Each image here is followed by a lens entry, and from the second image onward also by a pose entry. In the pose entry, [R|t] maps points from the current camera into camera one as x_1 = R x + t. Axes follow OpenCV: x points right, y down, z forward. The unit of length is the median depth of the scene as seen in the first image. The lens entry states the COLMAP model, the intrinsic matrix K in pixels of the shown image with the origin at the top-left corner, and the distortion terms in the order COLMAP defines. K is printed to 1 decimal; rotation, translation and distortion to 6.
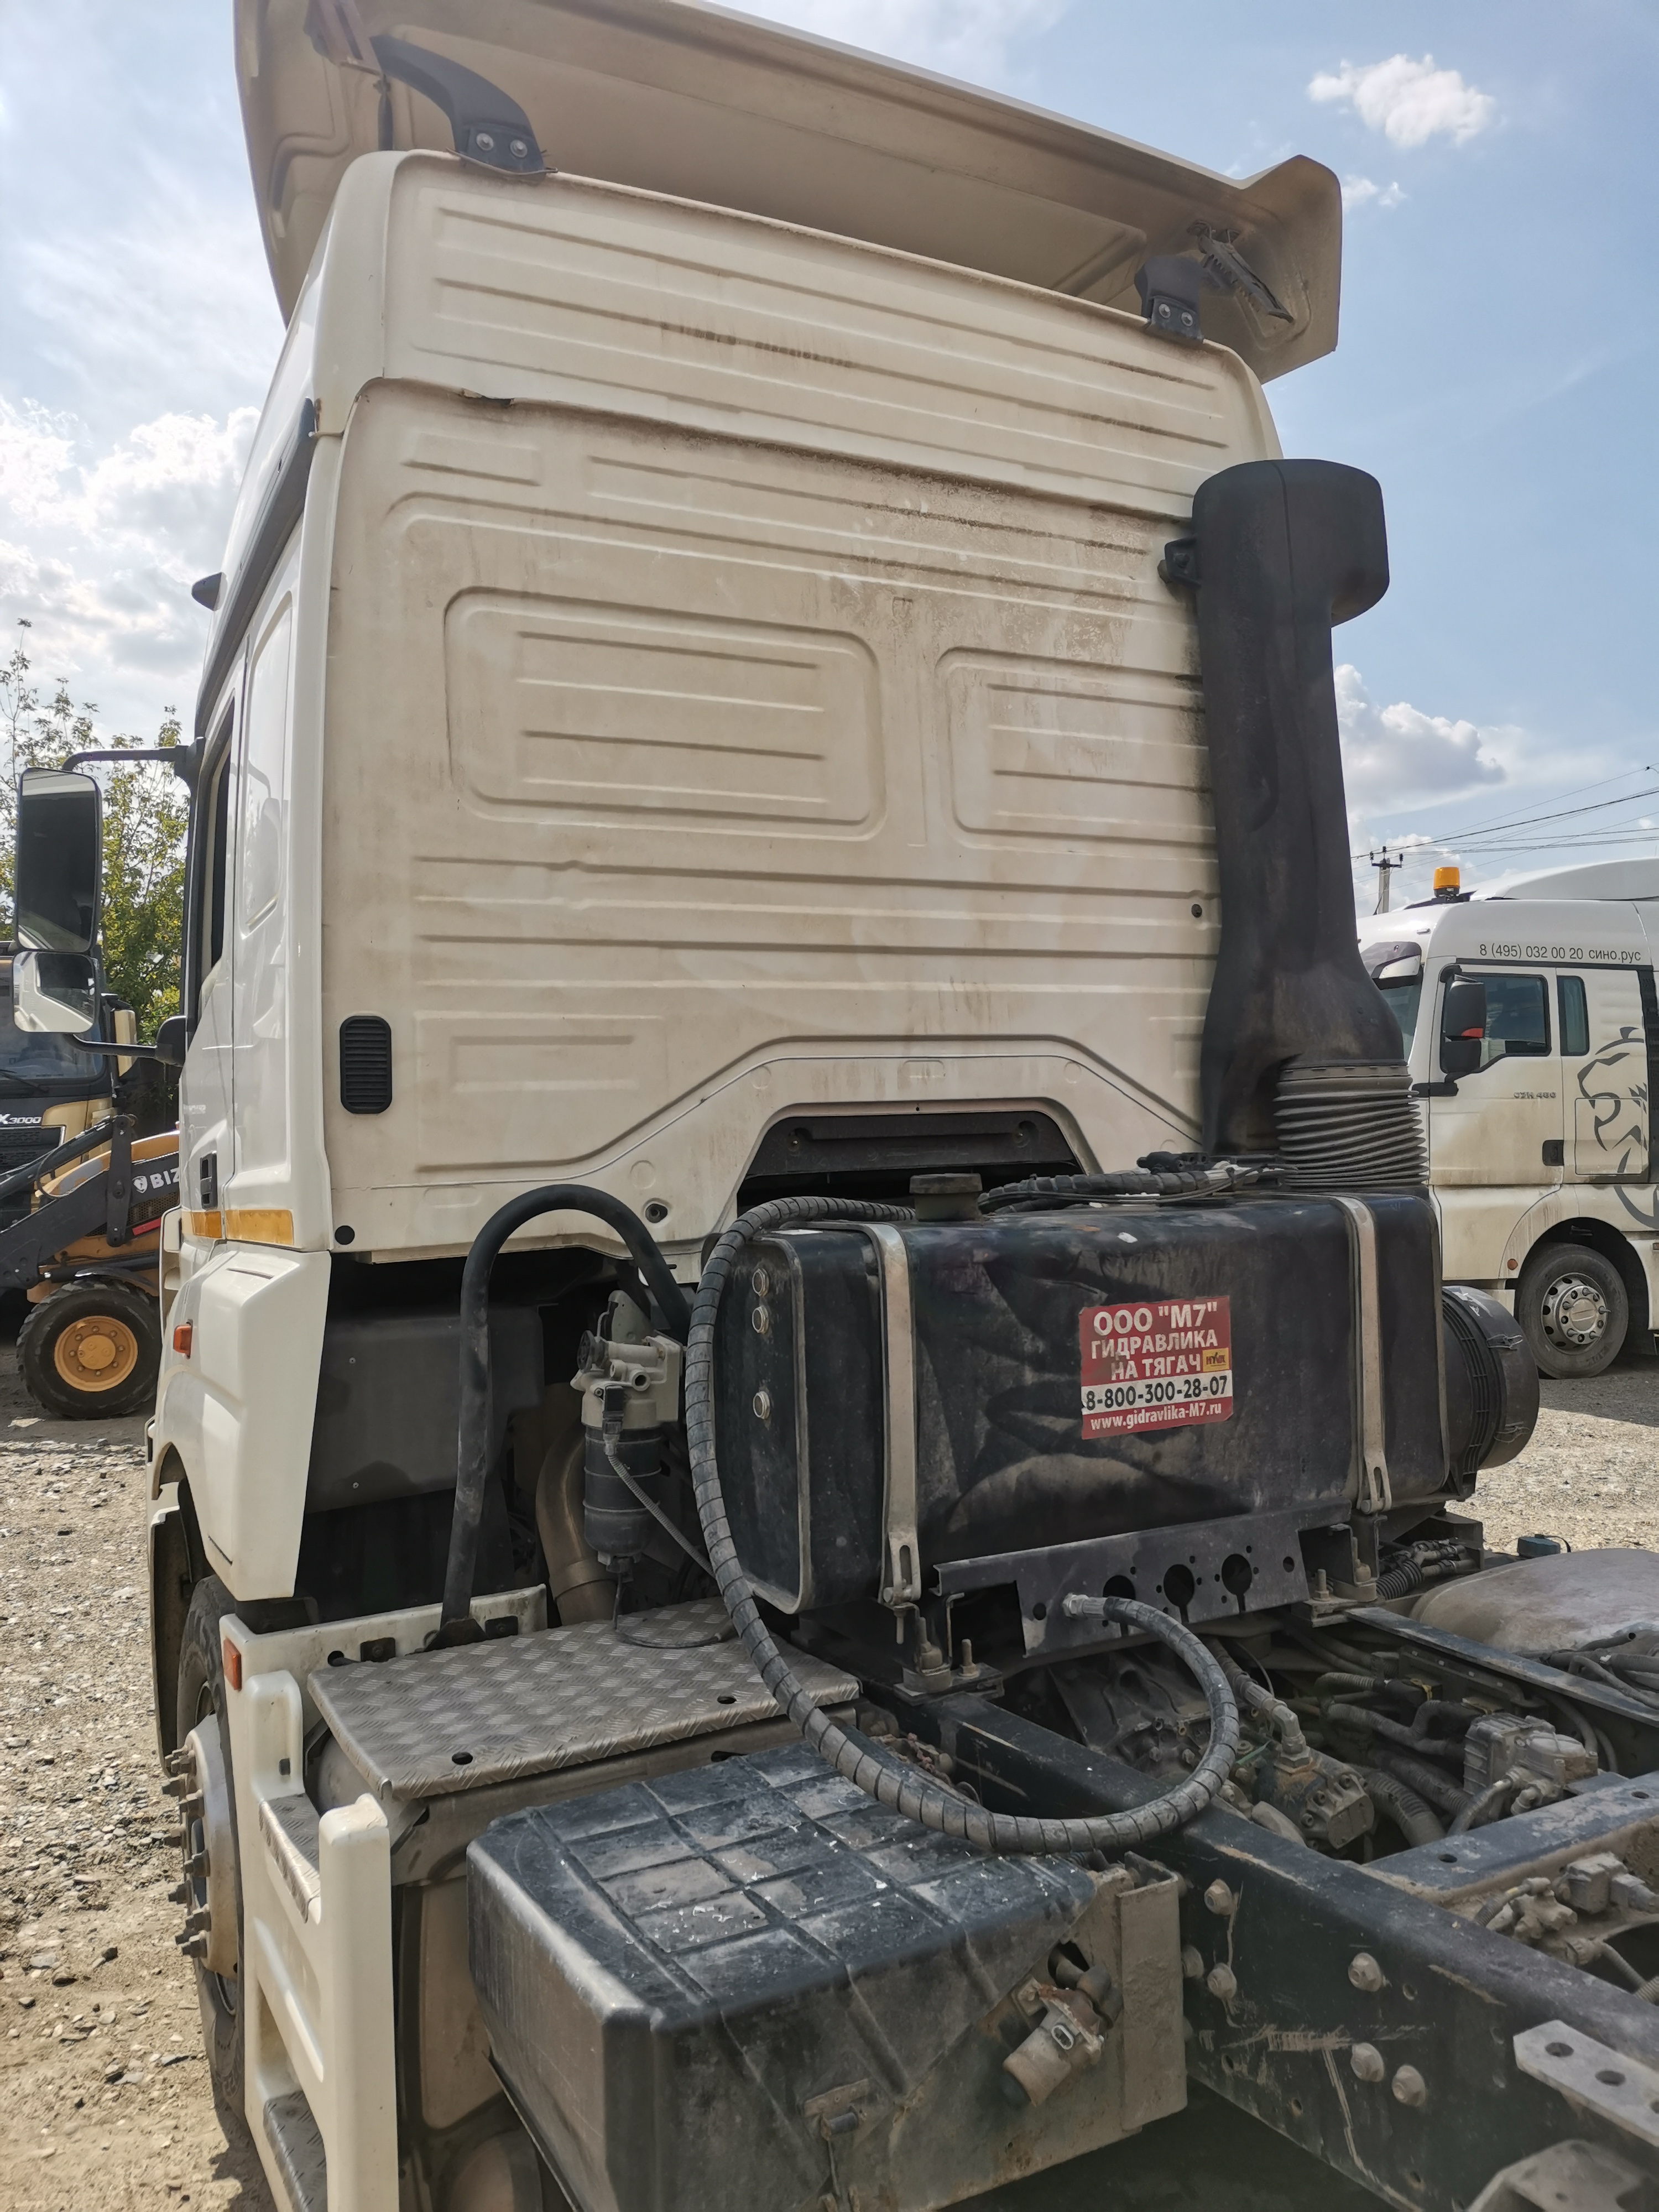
lens RADIAL K [[1650.7, 0, 824.6], [0, 1650.7, 1112.8], [0, 0, 1]] dist [0.078234, -0.119707]
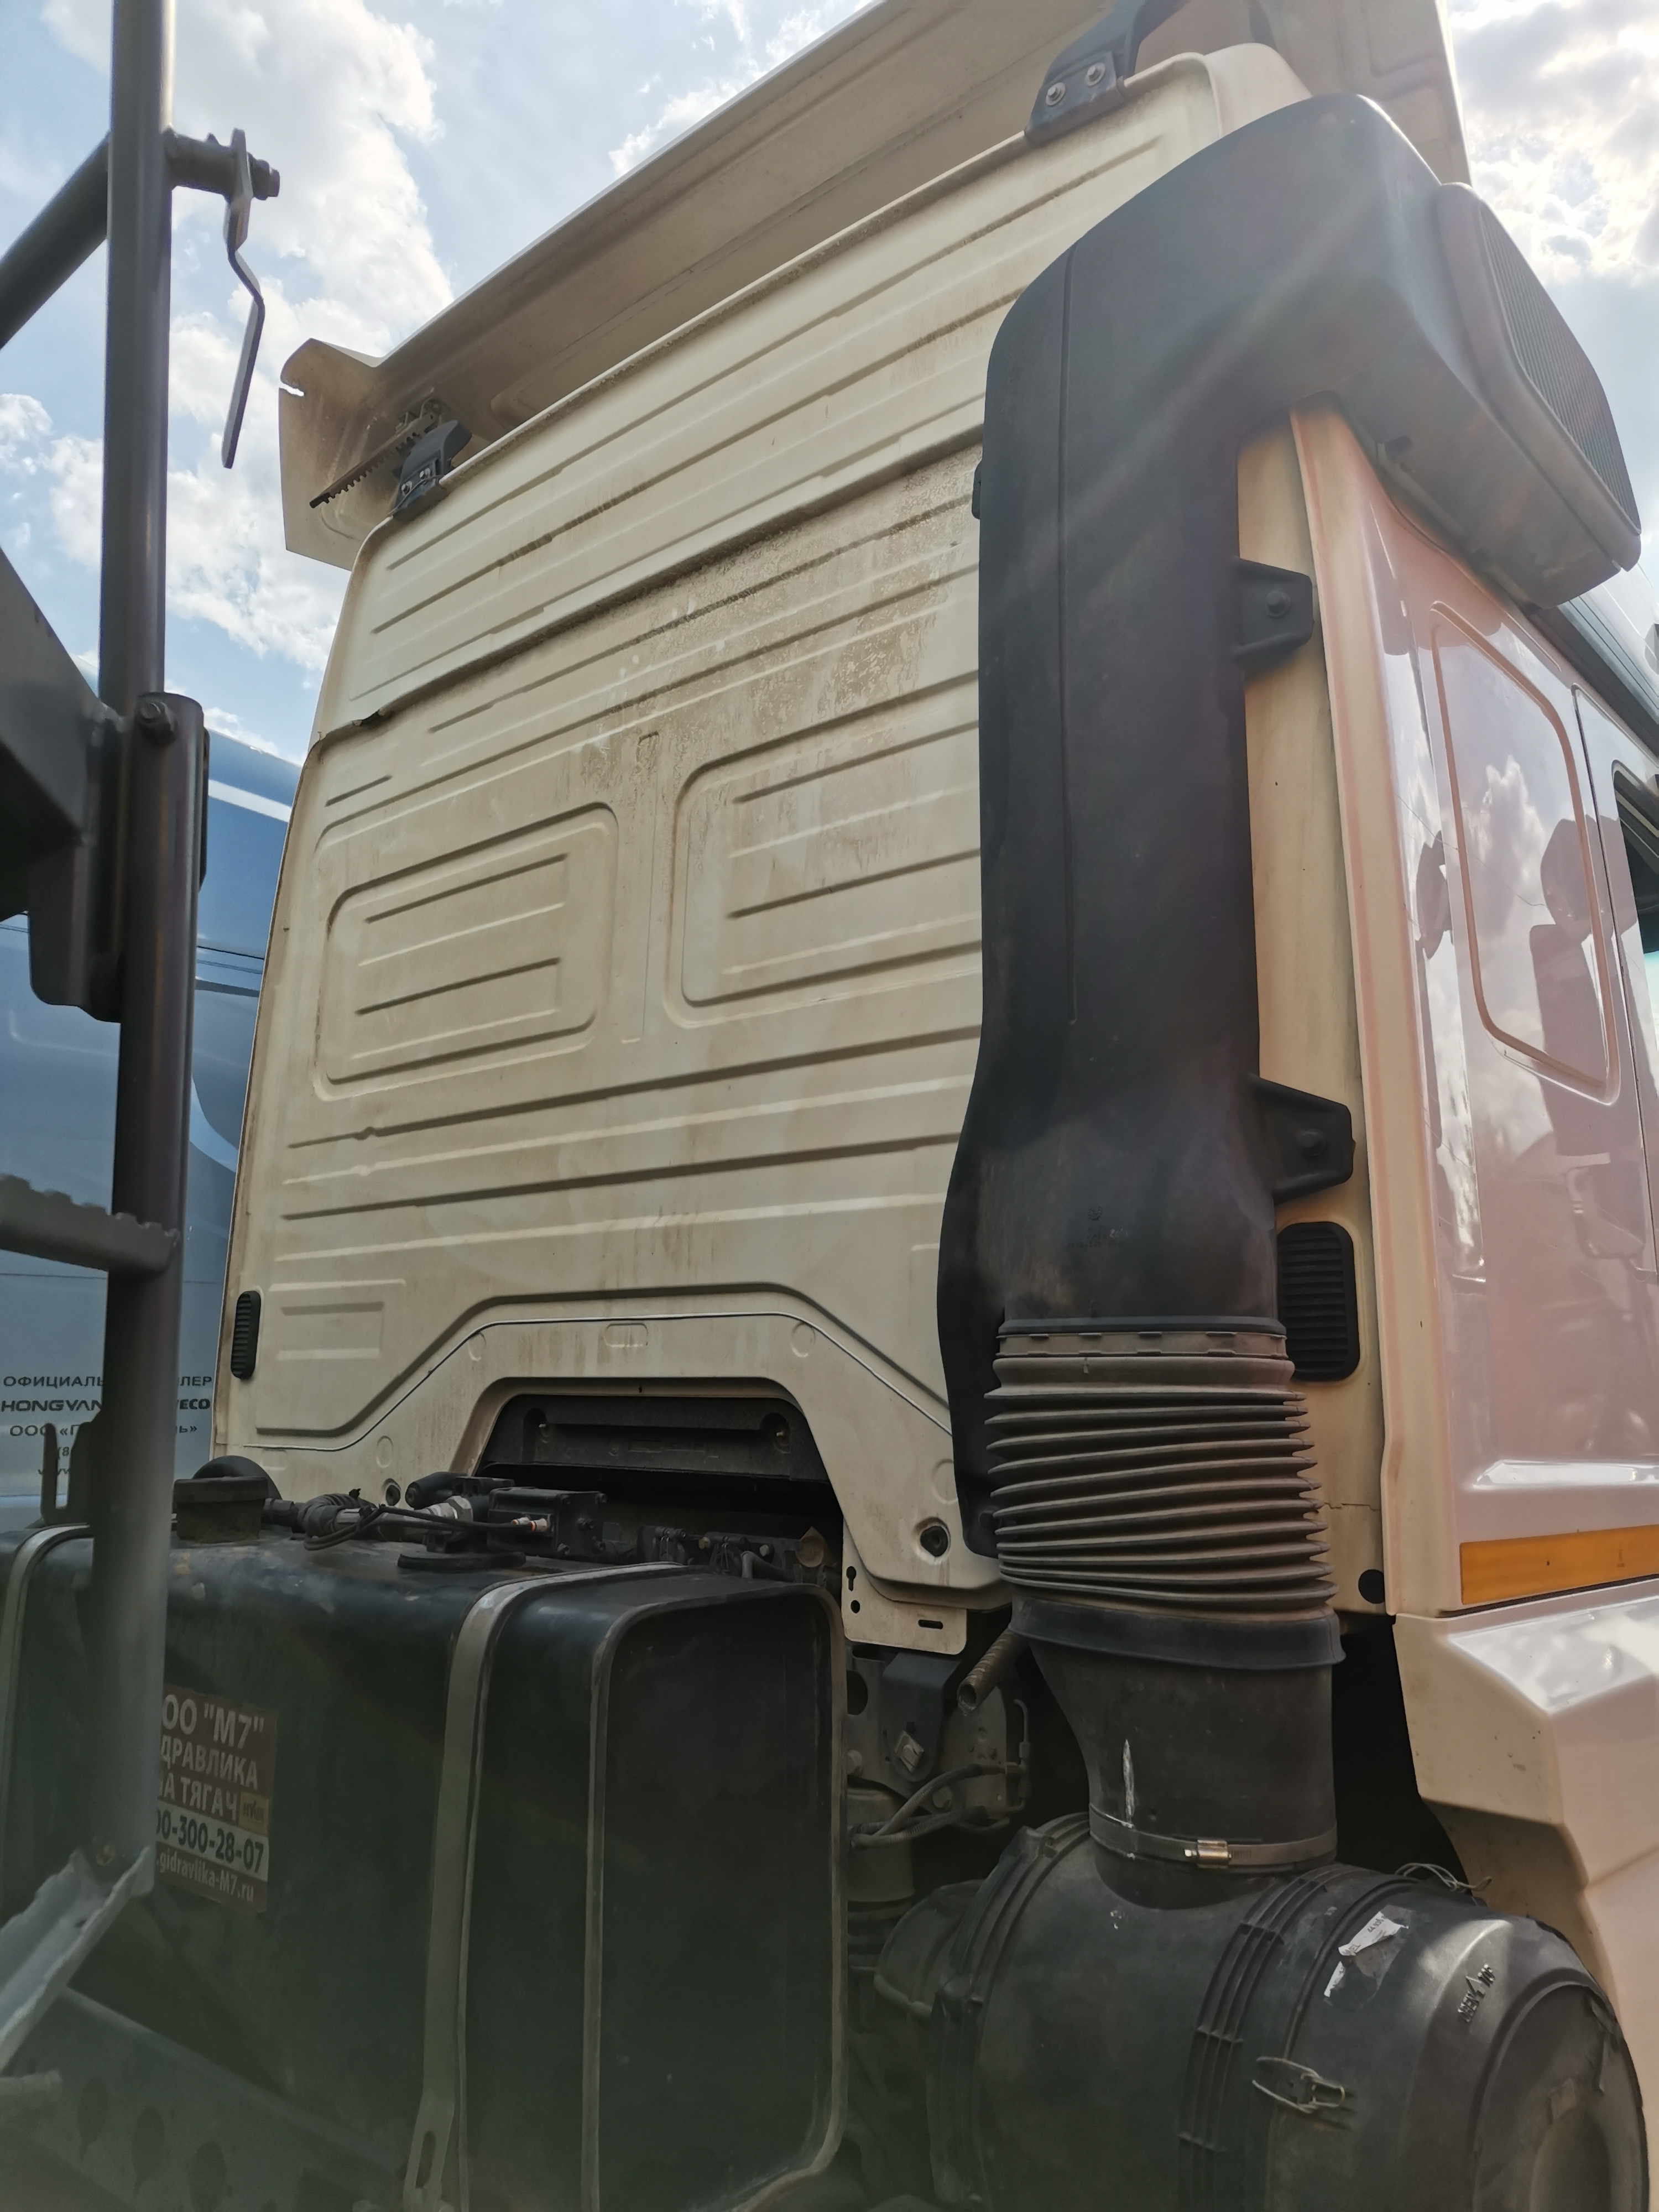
lens RADIAL K [[1662.7, 0, 827.7], [0, 1662.7, 1111.8], [0, 0, 1]] dist [0.074865, -0.098383]
pose [[0.347385, -0.116738, -0.930428, 0.881652], [-0.007854, 0.991824, -0.127373, -0.034635], [0.937690, 0.051555, 0.343628, 0.905418]]
